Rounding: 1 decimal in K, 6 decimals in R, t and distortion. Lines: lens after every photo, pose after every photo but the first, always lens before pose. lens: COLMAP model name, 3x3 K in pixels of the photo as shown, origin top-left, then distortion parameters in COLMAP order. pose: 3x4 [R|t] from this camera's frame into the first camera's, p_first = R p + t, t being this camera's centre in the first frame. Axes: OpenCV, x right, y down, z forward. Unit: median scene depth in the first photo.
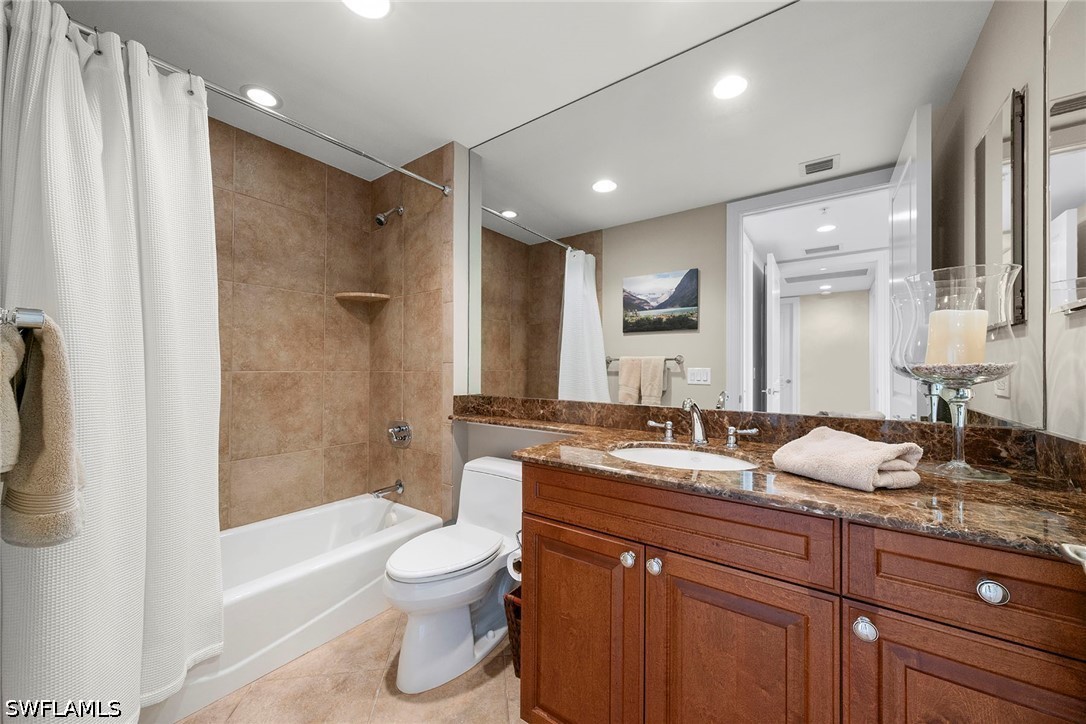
lens RADIAL K [[417.4, 0, 534.6], [0, 417.4, 364.9], [0, 0, 1]] dist [-0.000612, -0.000231]
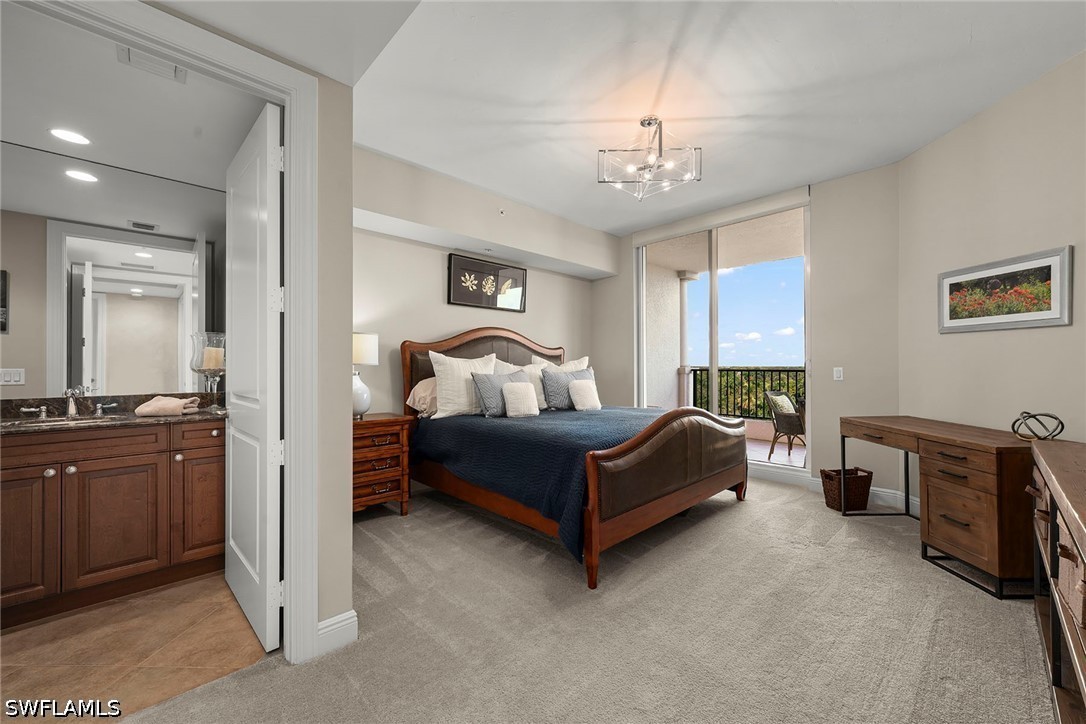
lens RADIAL K [[417.4, 0, 534.6], [0, 417.4, 364.9], [0, 0, 1]] dist [-0.000612, -0.000231]
pose [[0.186297, -0.004944, 0.982481, -1.106589], [-0.003645, 0.999977, 0.005723, -0.038219], [-0.982487, -0.004647, 0.186275, -1.366984]]
